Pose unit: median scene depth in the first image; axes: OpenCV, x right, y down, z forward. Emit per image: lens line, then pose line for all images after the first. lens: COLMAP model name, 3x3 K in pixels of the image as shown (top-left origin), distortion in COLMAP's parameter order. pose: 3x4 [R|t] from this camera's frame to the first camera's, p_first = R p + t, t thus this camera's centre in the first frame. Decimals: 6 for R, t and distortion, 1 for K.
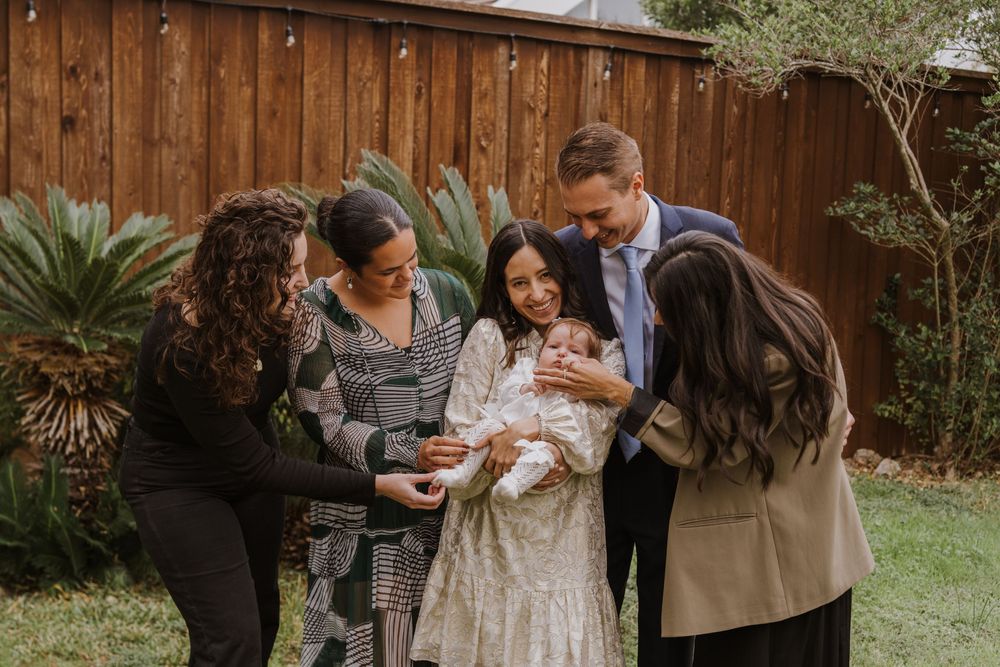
lens RADIAL K [[1452.3, 0, 520.6], [0, 1452.3, 331.0], [0, 0, 1]] dist [0.010683, 0.000000]
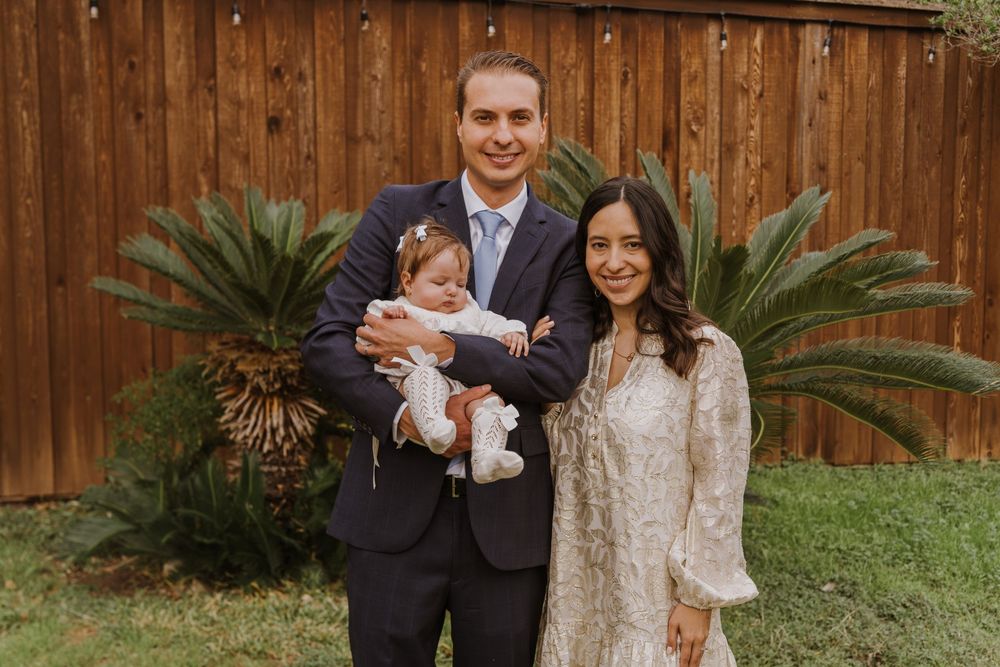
lens RADIAL K [[1452.3, 0, 504.9], [0, 1452.3, 328.4], [0, 0, 1]] dist [0.010683, 0.000000]
pose [[0.982672, -0.015055, -0.184739, 0.029233], [0.015240, 0.999884, -0.000419, 0.001899], [0.184724, -0.002404, 0.982788, 0.035547]]
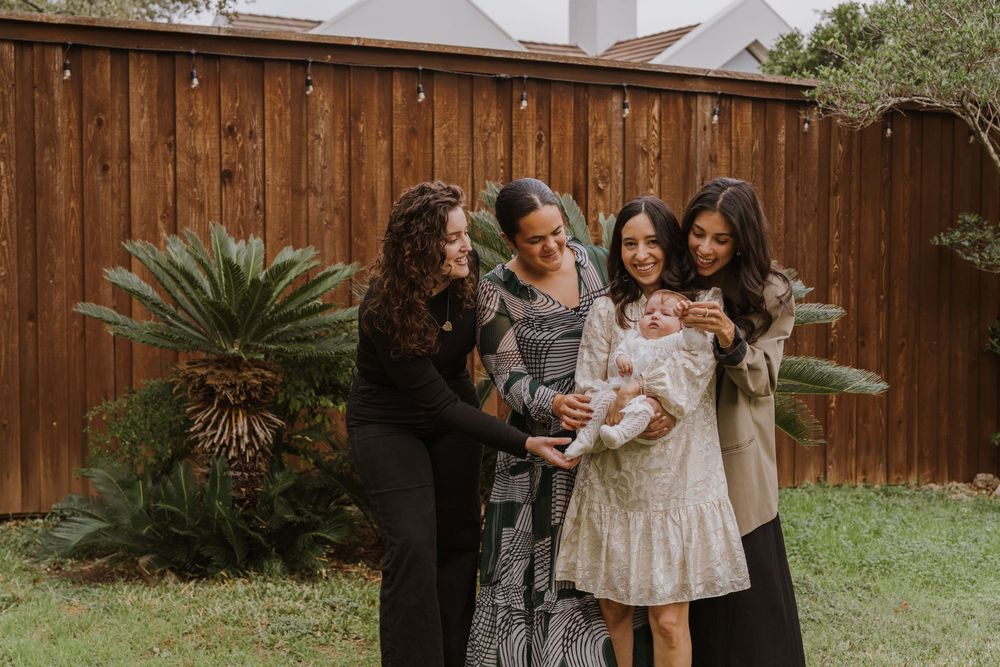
lens RADIAL K [[1452.3, 0, 503.0], [0, 1452.3, 328.3], [0, 0, 1]] dist [0.010683, 0.000000]
pose [[0.993596, -0.027860, -0.109500, 0.019003], [0.021071, 0.997811, -0.062676, 0.046111], [0.111006, 0.059968, 0.992009, -0.077345]]
